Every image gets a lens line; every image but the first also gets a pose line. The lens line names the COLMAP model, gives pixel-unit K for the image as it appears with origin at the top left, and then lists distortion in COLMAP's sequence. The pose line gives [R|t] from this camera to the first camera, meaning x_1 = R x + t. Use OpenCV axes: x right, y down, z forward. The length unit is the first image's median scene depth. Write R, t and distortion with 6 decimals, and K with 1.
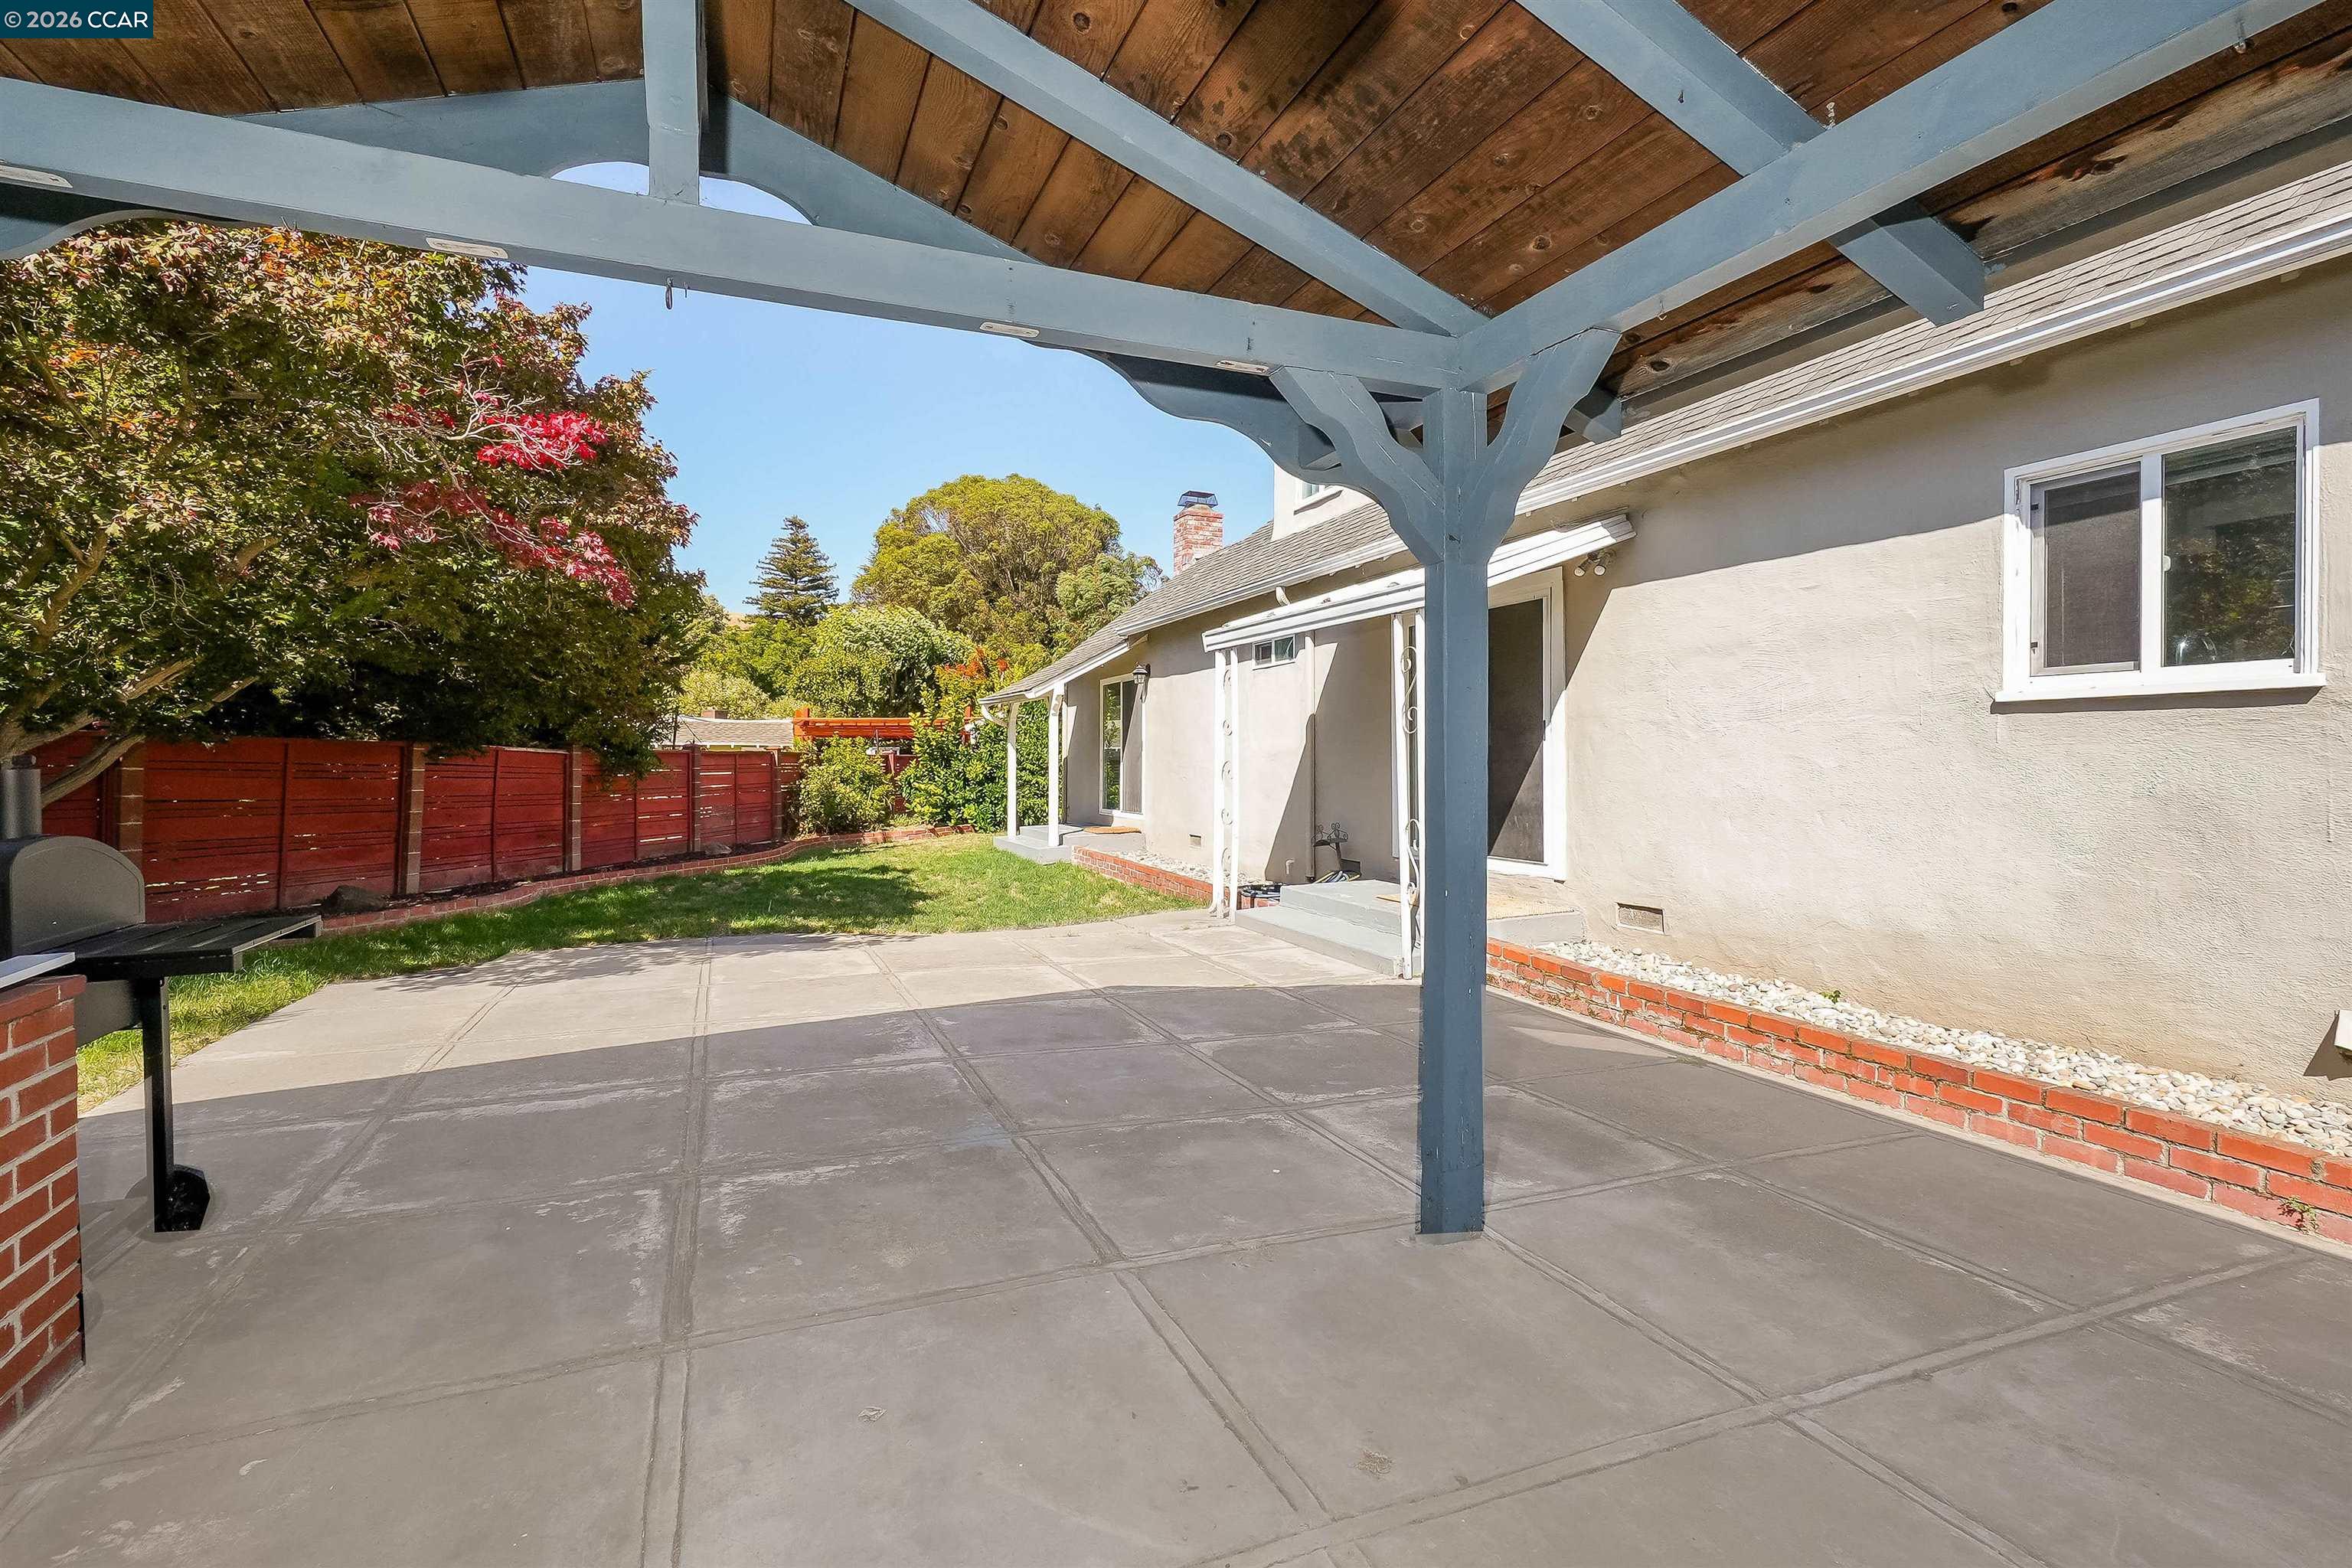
lens RADIAL K [[1099.3, 0, 1176.0], [0, 1099.3, 784.0], [0, 0, 1]] dist [-0.000846, -0.000074]
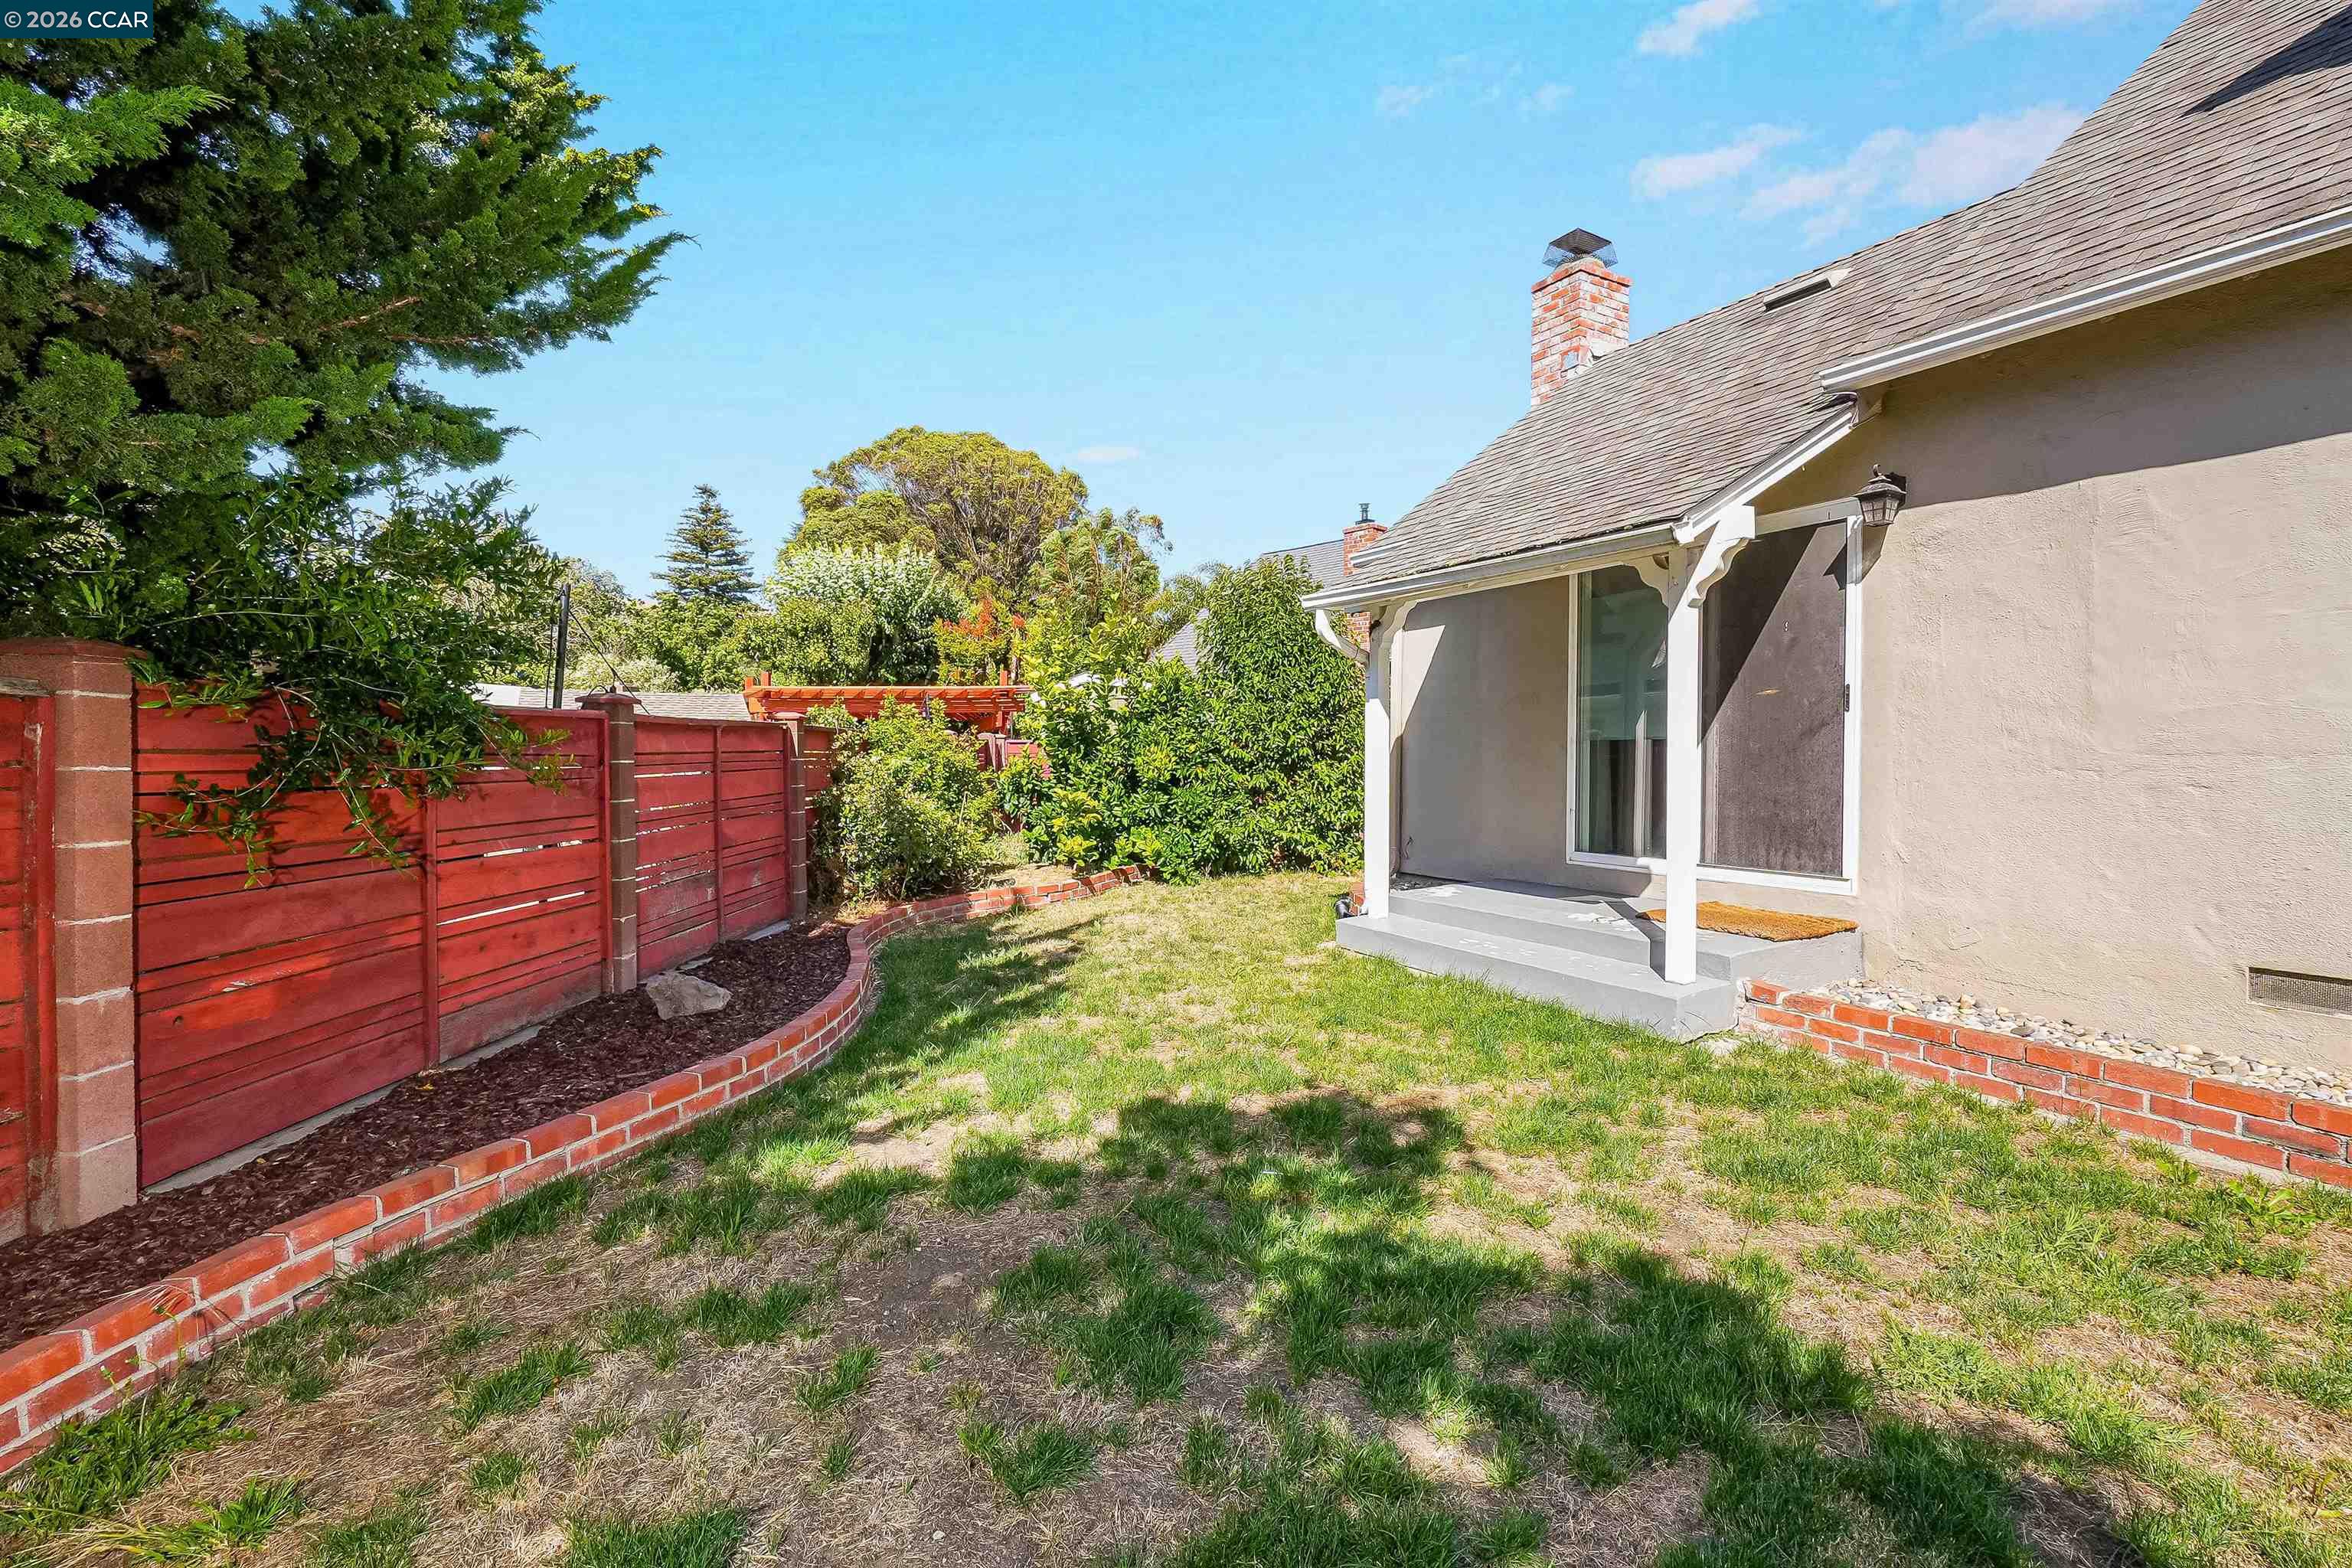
lens RADIAL K [[1126.7, 0, 1176.0], [0, 1126.7, 784.0], [0, 0, 1]] dist [0.003016, 0.000380]
pose [[0.997939, -0.004565, 0.064000, -0.211196], [0.004058, 0.999959, 0.008050, -0.006990], [-0.064034, -0.007774, 0.997917, 0.468496]]
